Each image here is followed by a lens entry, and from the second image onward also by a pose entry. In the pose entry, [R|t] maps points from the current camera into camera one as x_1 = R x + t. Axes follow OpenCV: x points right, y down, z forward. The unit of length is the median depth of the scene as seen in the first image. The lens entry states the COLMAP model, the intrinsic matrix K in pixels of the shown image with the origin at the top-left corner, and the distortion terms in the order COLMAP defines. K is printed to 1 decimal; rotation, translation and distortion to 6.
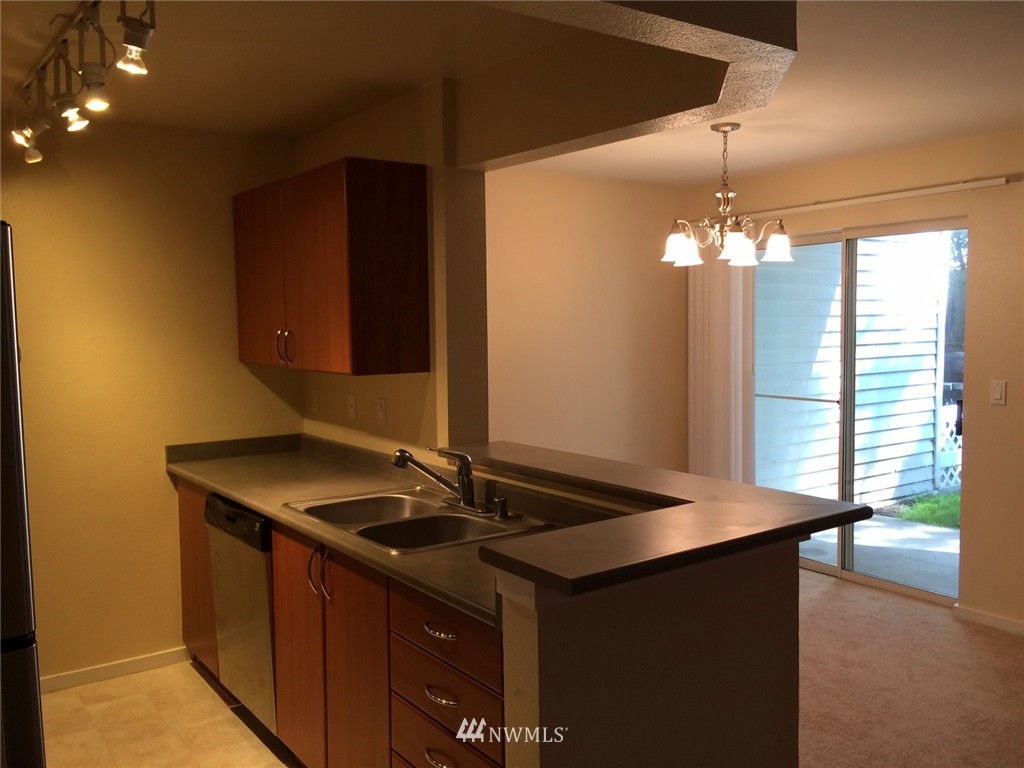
lens RADIAL K [[863.0, 0, 508.1], [0, 863.0, 385.5], [0, 0, 1]] dist [0.027382, -0.029409]
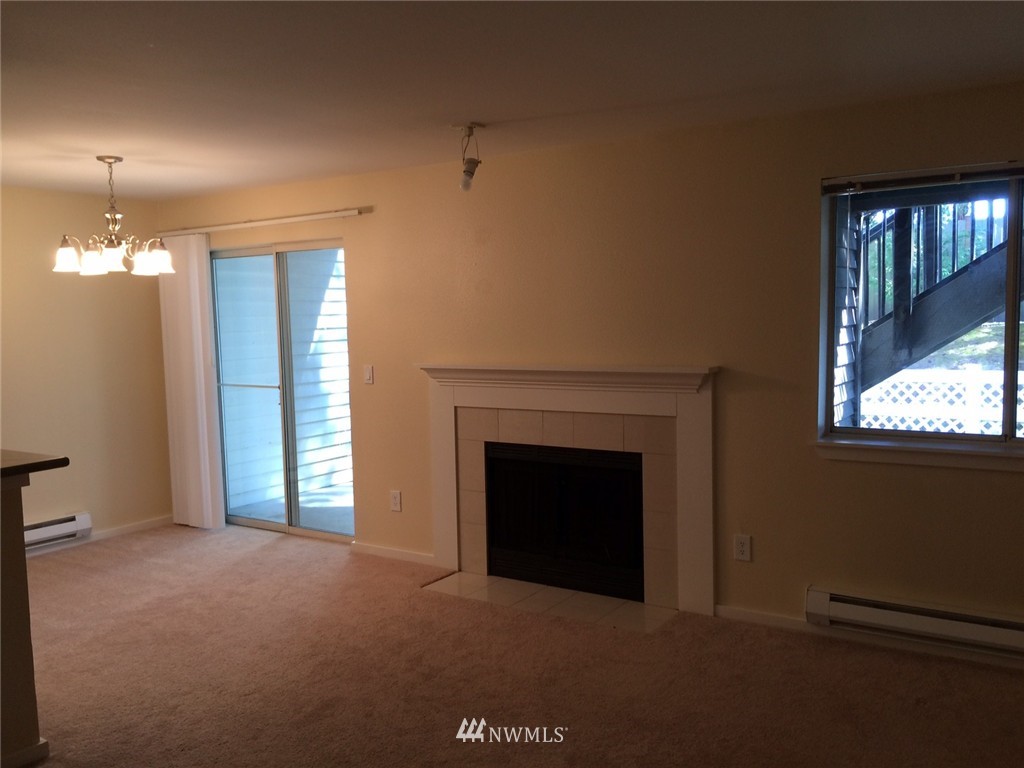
lens RADIAL K [[863.0, 0, 513.4], [0, 863.0, 381.1], [0, 0, 1]] dist [0.027382, -0.029409]
pose [[0.928747, -0.037749, 0.368787, 0.301166], [0.037589, 0.999264, 0.007619, 0.017104], [-0.368804, 0.006786, 0.929483, -0.295419]]
